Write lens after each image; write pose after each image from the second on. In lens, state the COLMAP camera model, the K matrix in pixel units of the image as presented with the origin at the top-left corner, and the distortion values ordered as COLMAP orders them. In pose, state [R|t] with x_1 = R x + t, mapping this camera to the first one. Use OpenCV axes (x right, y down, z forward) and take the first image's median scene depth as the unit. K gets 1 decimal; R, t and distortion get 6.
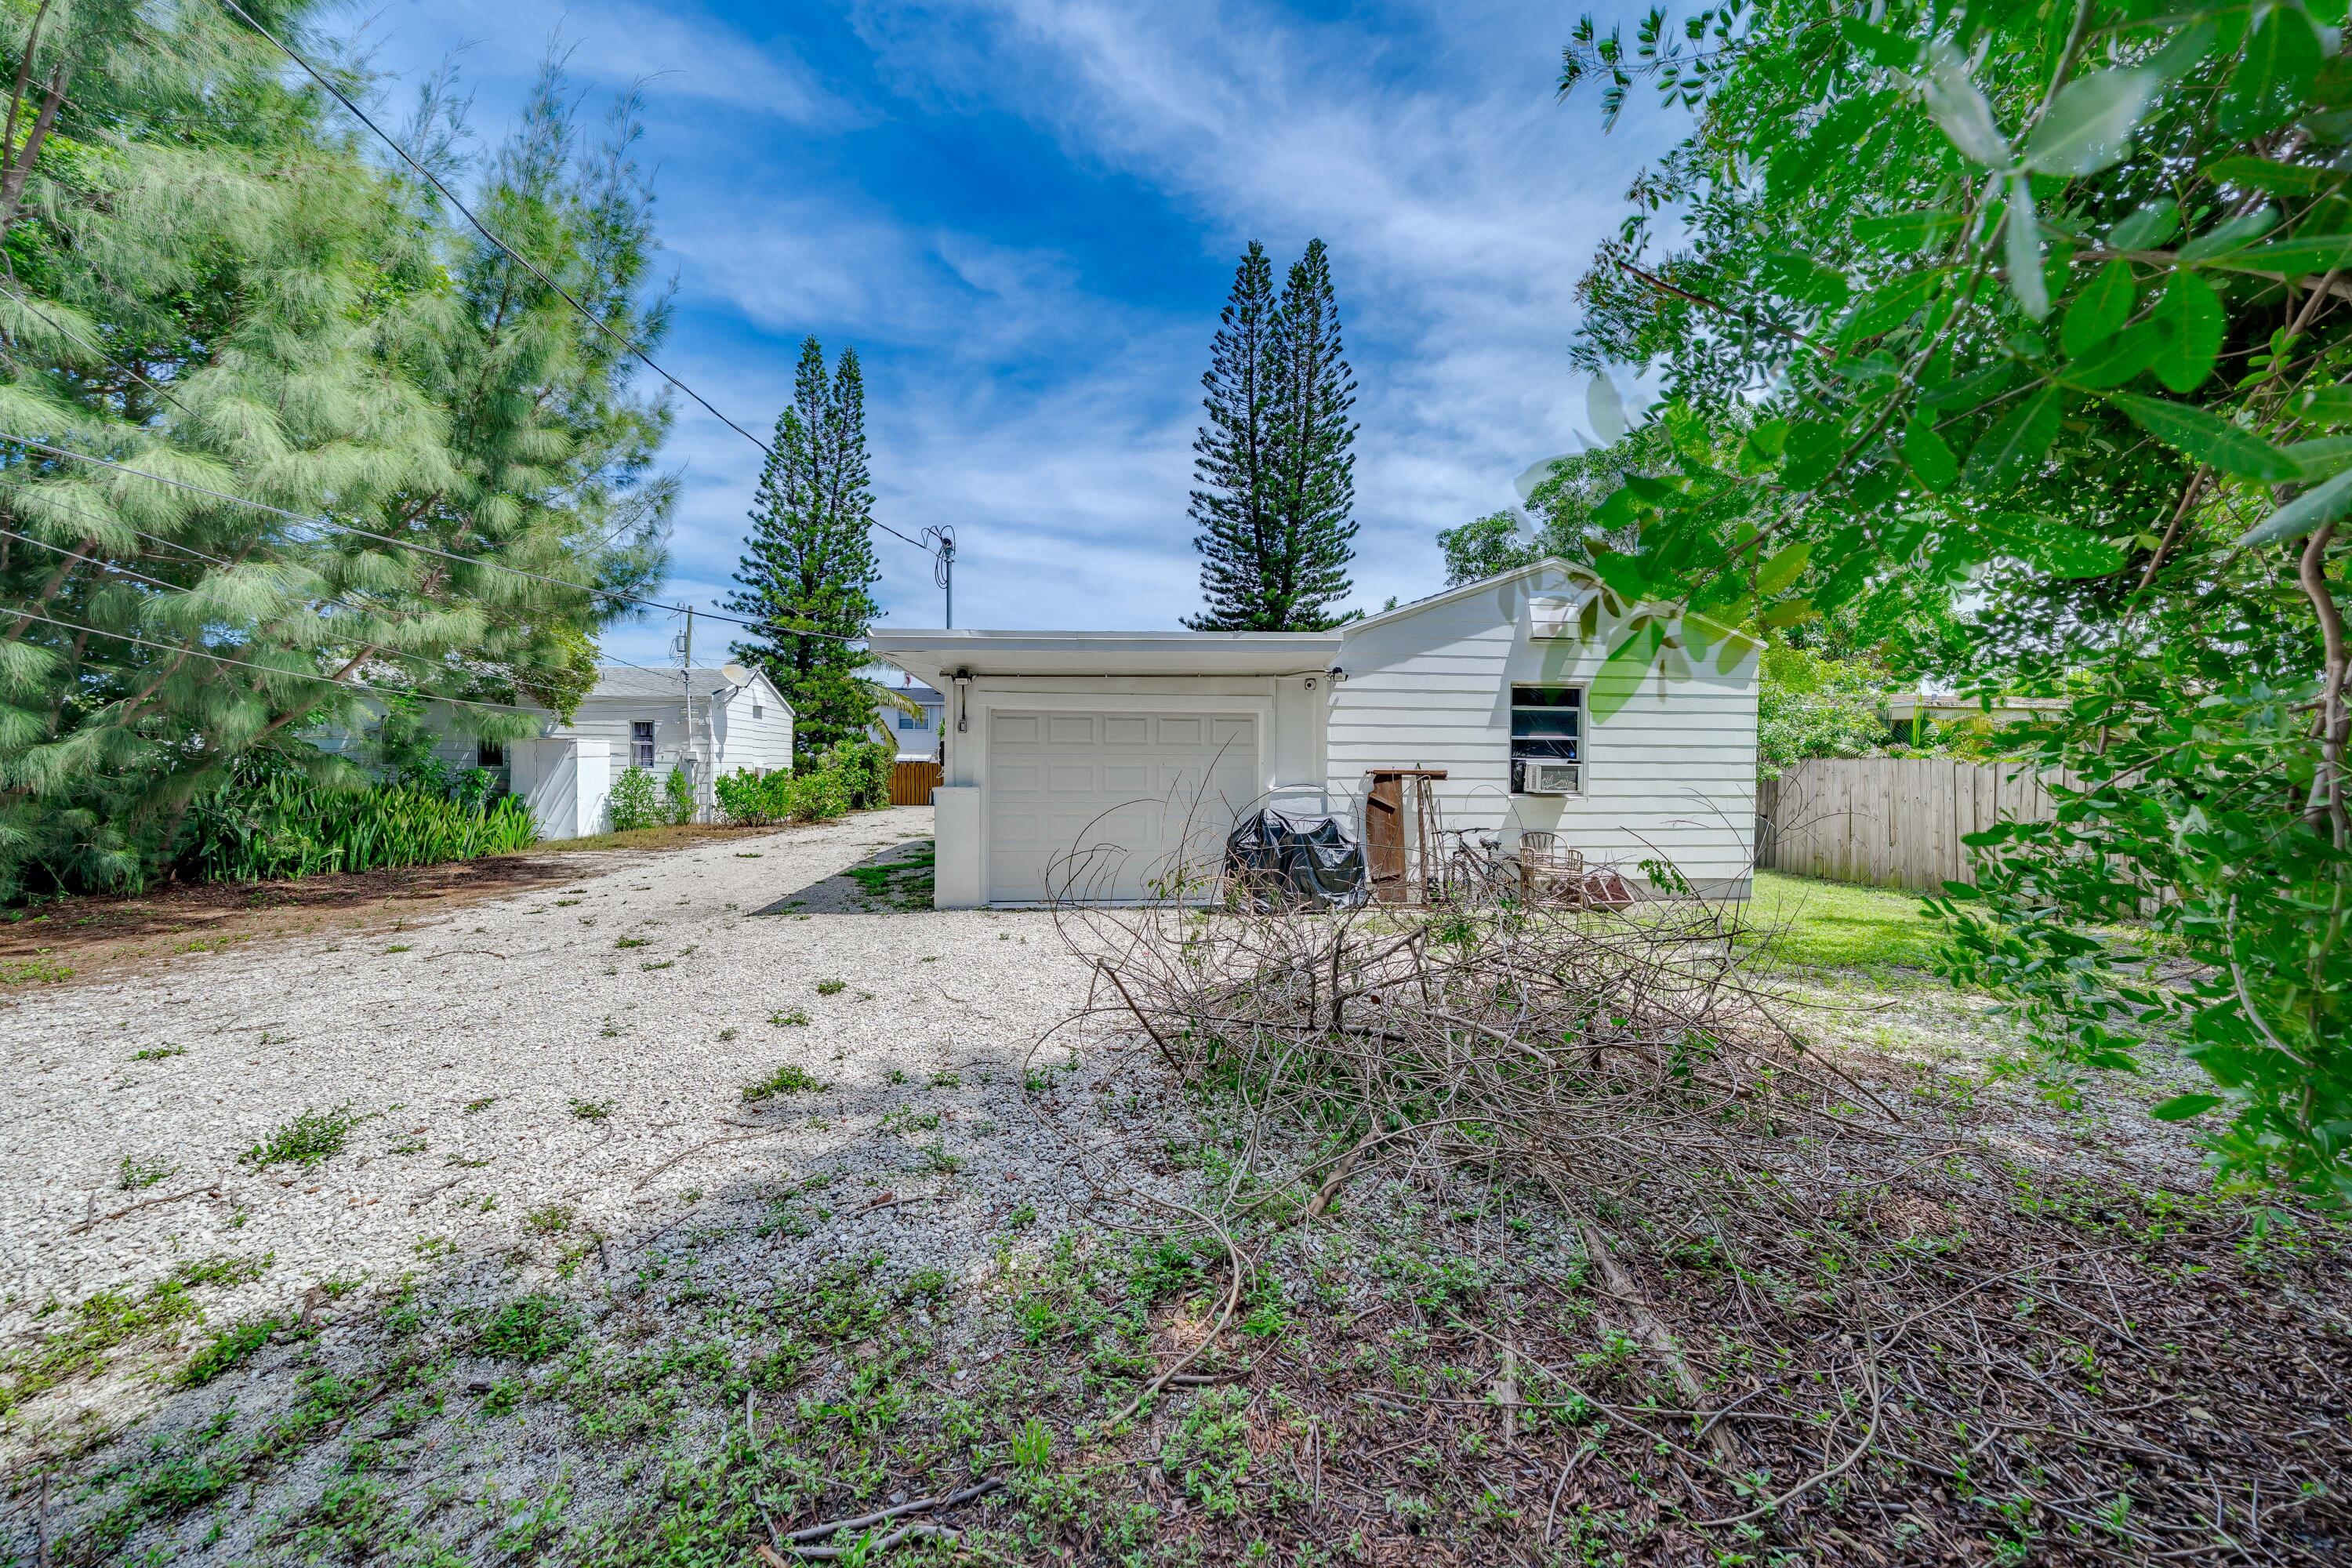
lens RADIAL K [[821.0, 0, 1179.3], [0, 821.0, 787.8], [0, 0, 1]] dist [-0.005880, 0.000170]
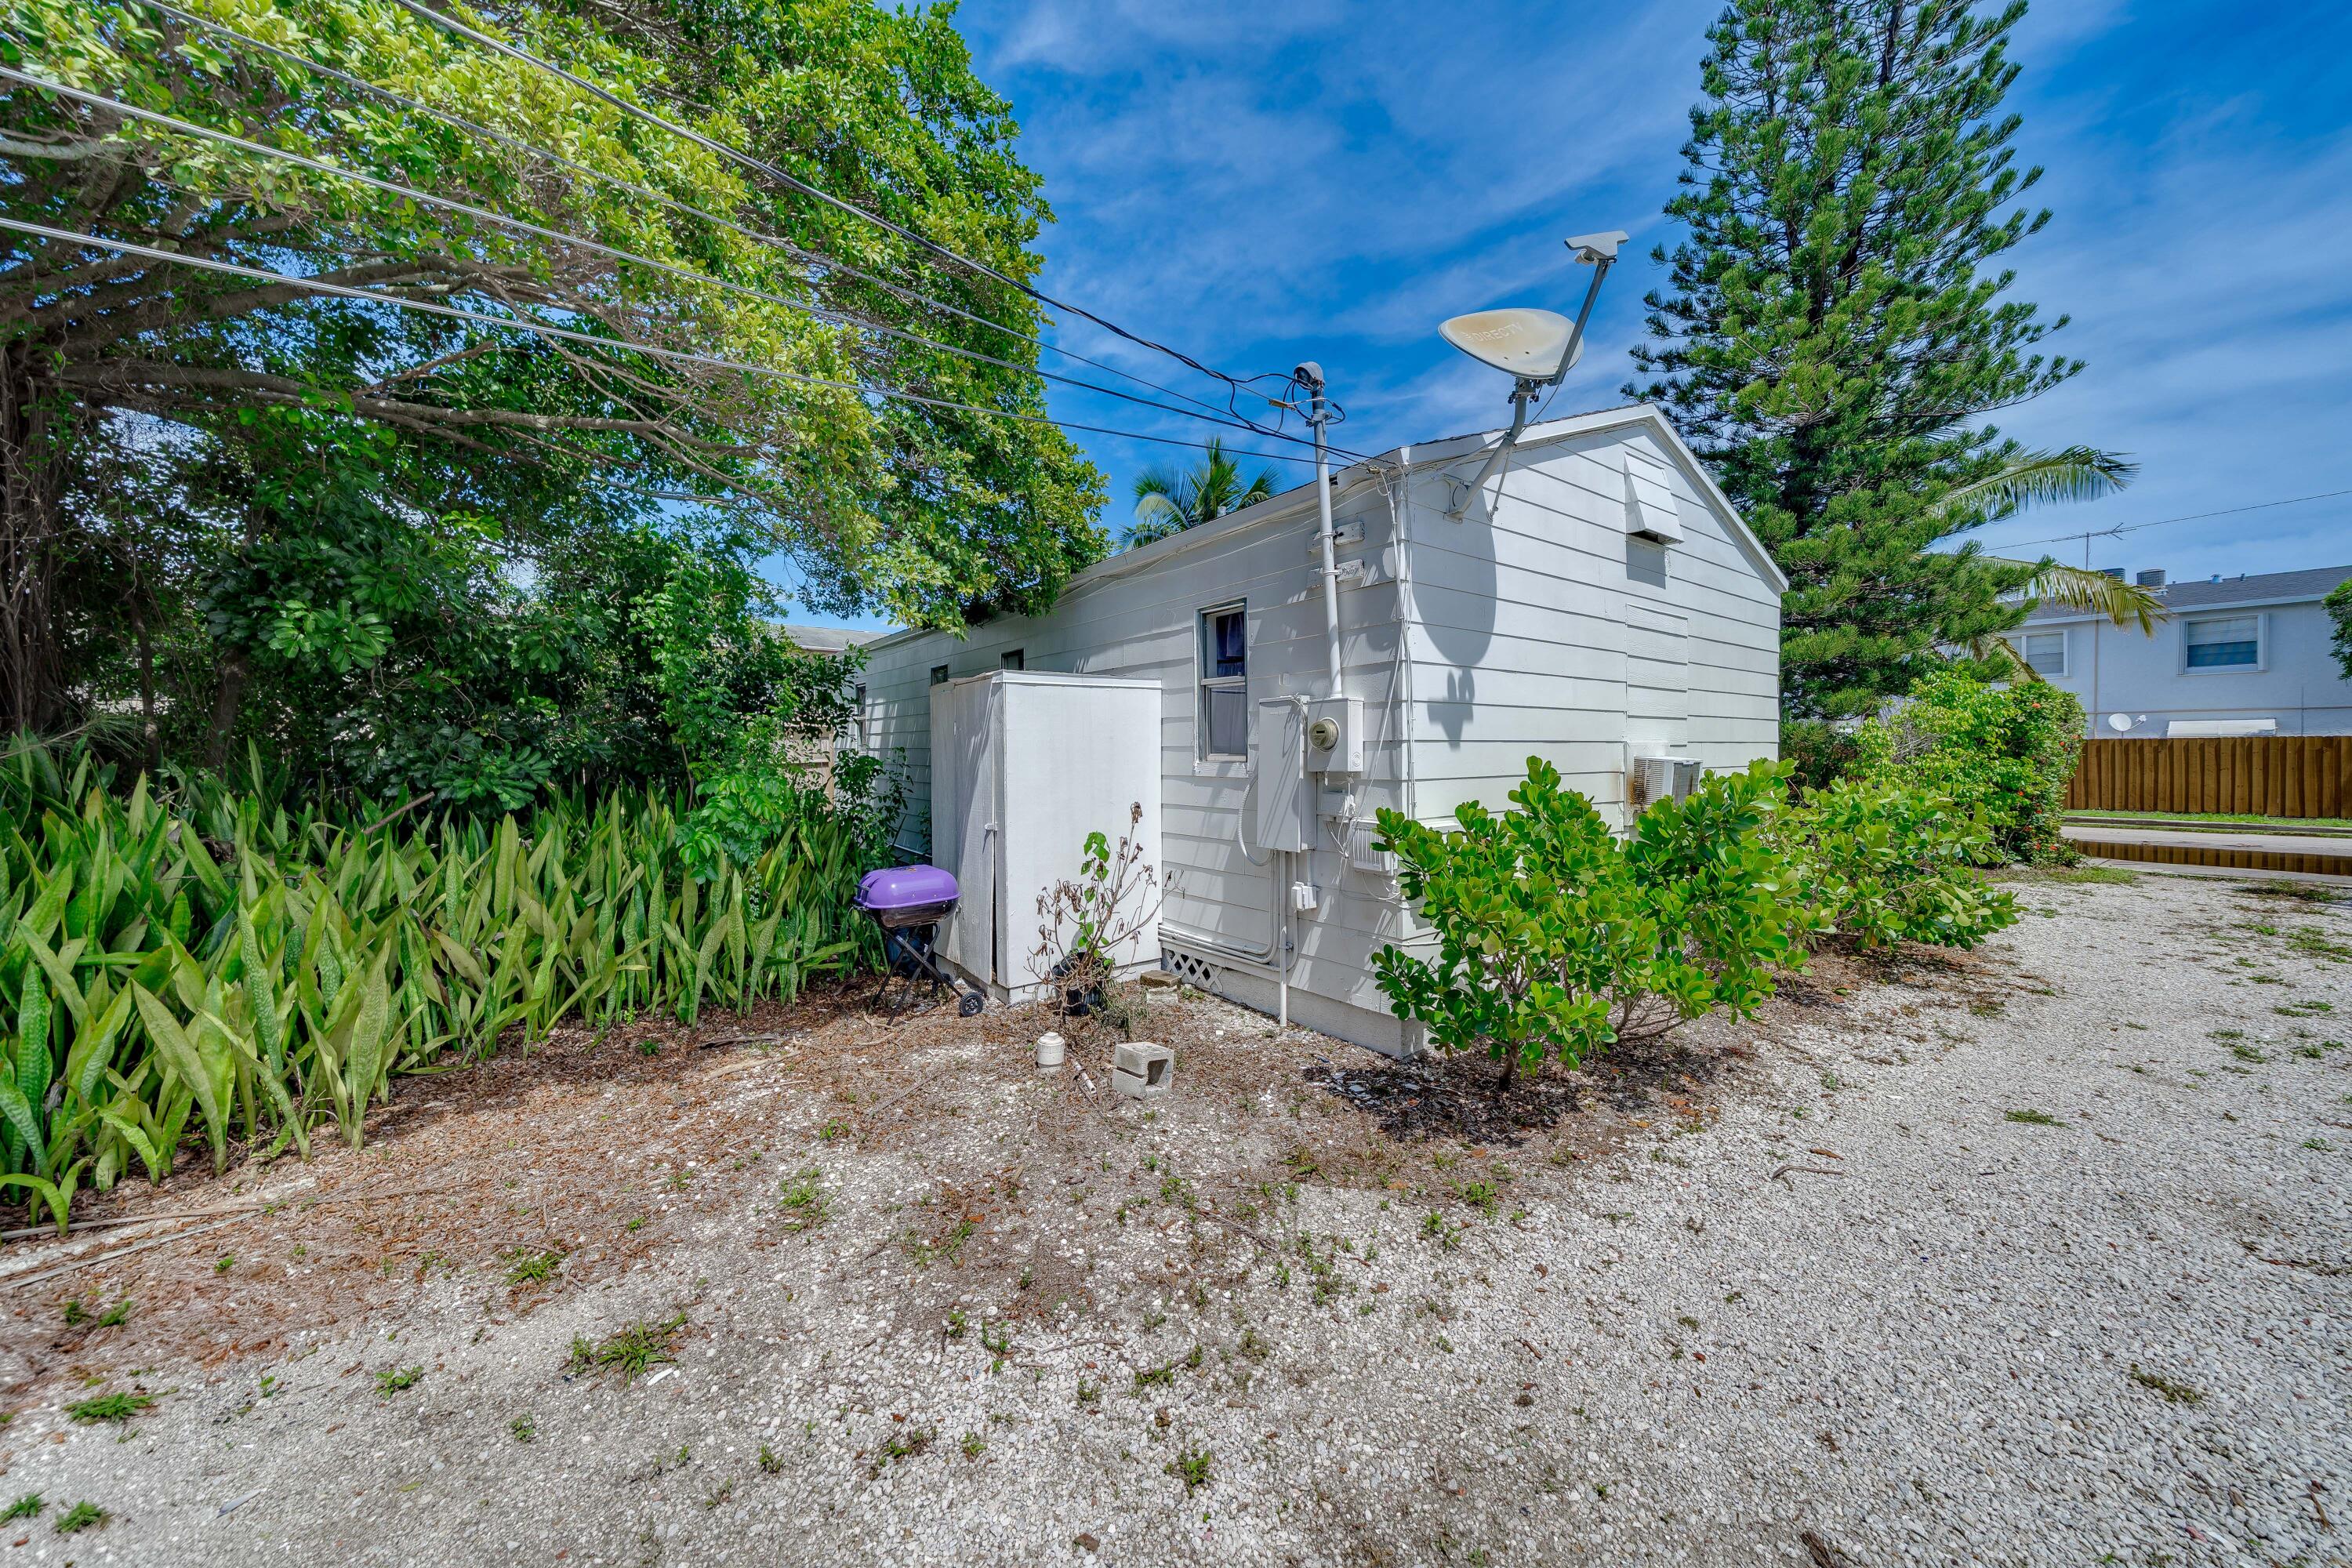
lens RADIAL K [[821.0, 0, 1139.2], [0, 821.0, 761.2], [0, 0, 1]] dist [-0.005880, 0.000170]
pose [[0.471620, 0.004681, -0.881789, -0.241151], [-0.017310, 0.999842, -0.003951, -0.014296], [0.881632, 0.017127, 0.471627, 0.495338]]
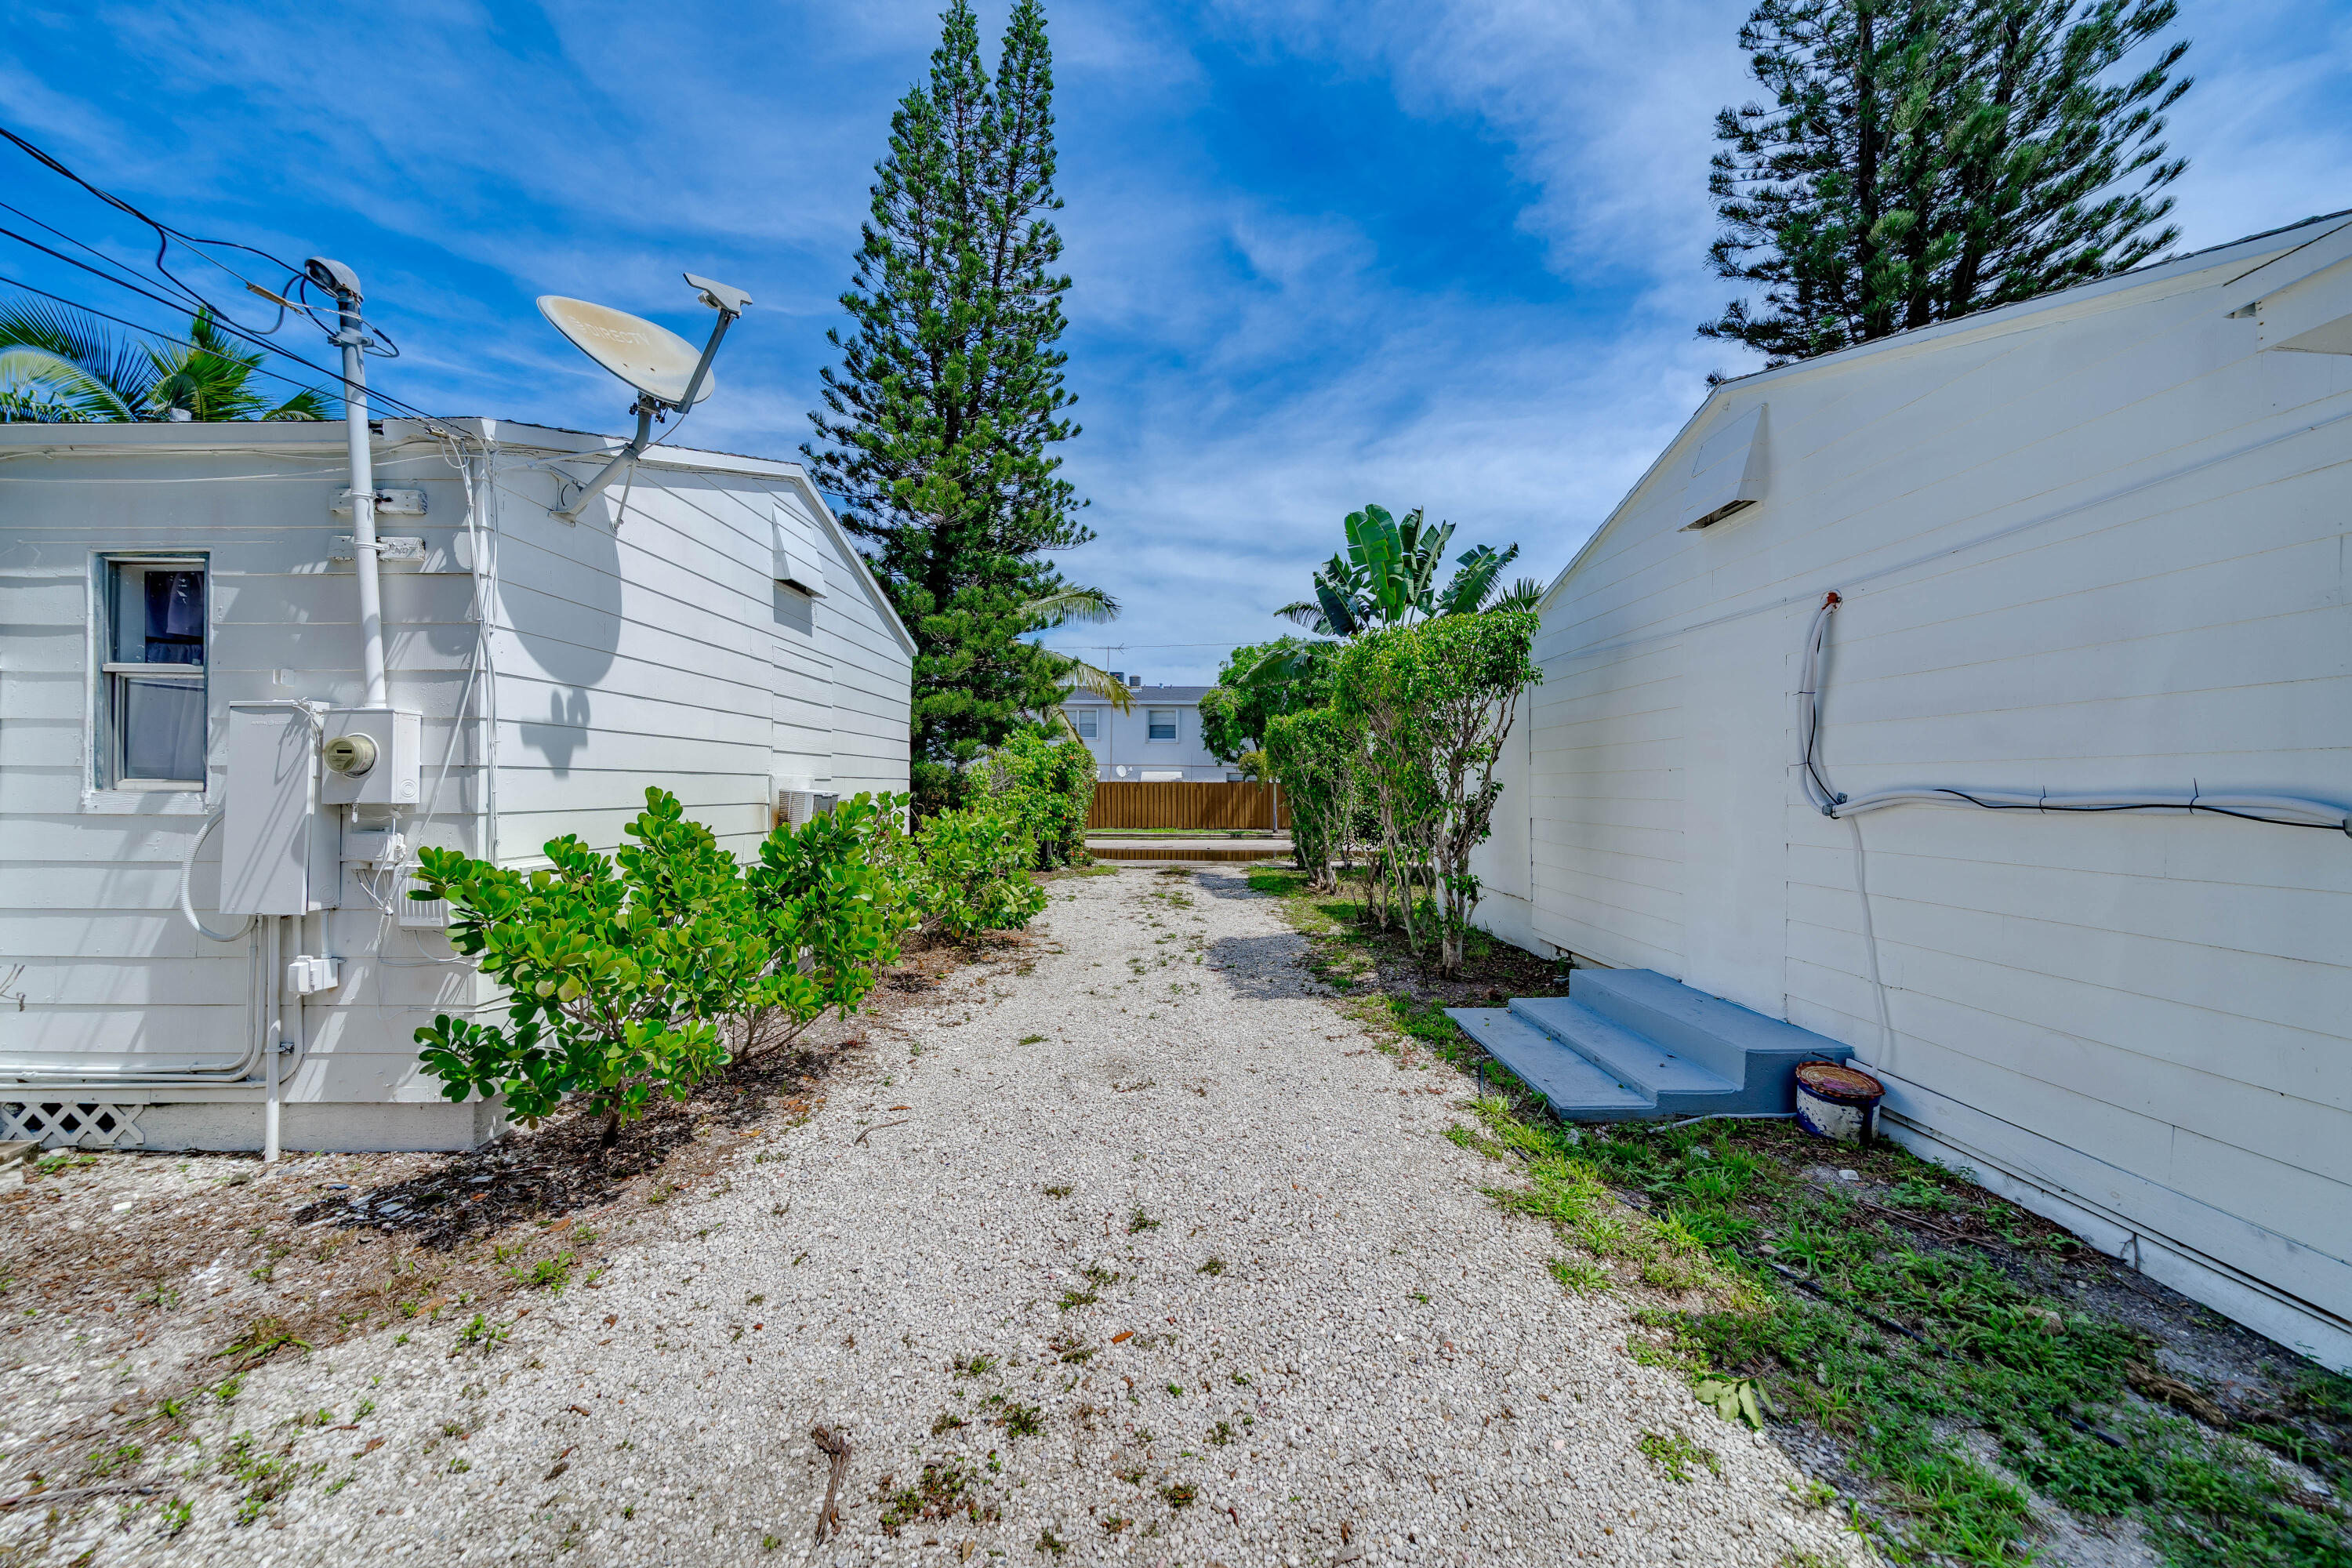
lens RADIAL K [[821.0, 0, 1188.5], [0, 821.0, 781.9], [0, 0, 1]] dist [-0.005880, 0.000170]
pose [[0.991516, -0.000257, -0.129983, -0.228246], [-0.004315, 0.999382, -0.034890, -0.013259], [0.129911, 0.035155, 0.990902, 0.498677]]
